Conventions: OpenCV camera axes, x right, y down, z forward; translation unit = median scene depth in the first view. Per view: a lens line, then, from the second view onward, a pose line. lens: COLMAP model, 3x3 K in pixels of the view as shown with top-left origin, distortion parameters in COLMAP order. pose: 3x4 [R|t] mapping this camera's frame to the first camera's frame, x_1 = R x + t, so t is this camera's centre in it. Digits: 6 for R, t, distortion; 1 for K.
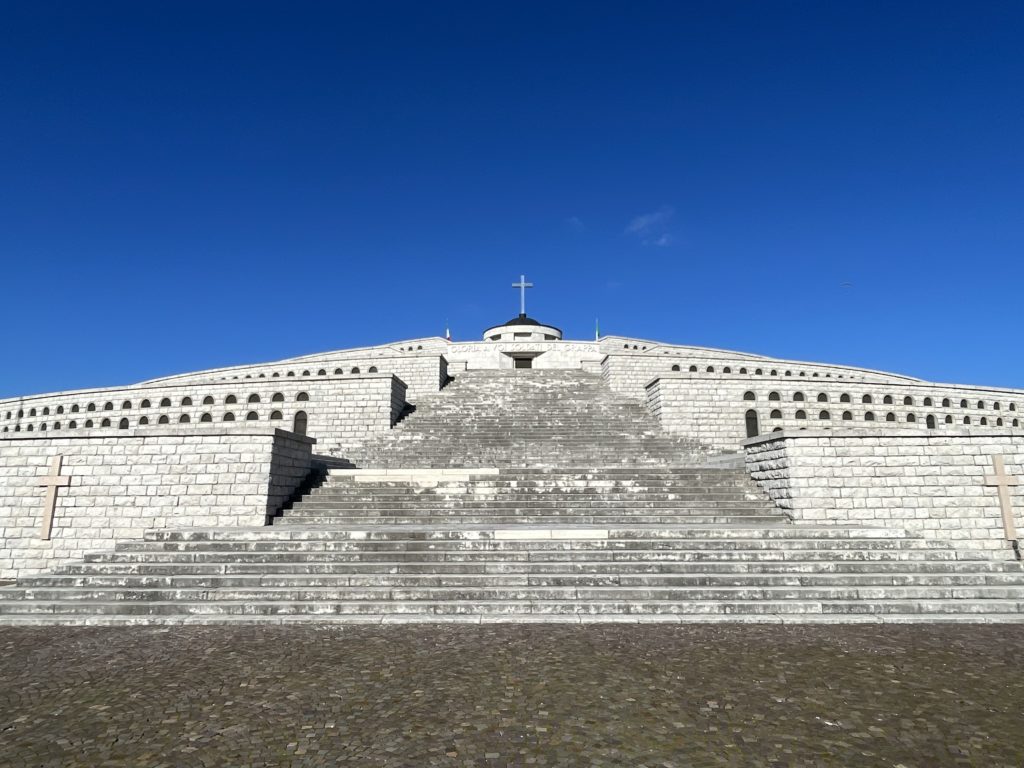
lens RADIAL K [[654.8, 0, 510.5], [0, 654.8, 380.7], [0, 0, 1]] dist [0.043690, 0.002228]
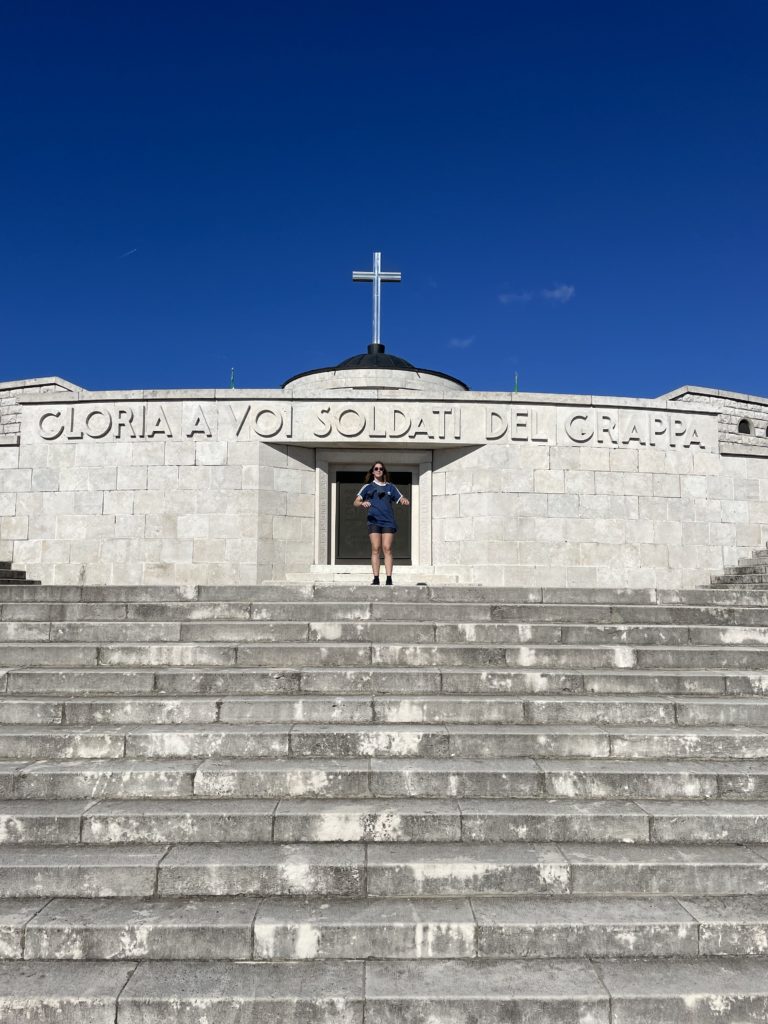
lens RADIAL K [[798.8, 0, 385.4], [0, 798.8, 511.4], [0, 0, 1]] dist [0.011653, 0.001908]
pose [[0.999477, 0.014521, 0.028902, 0.032991], [-0.016144, 0.998259, 0.056734, -0.072791], [-0.028028, -0.057171, 0.997971, 1.457903]]
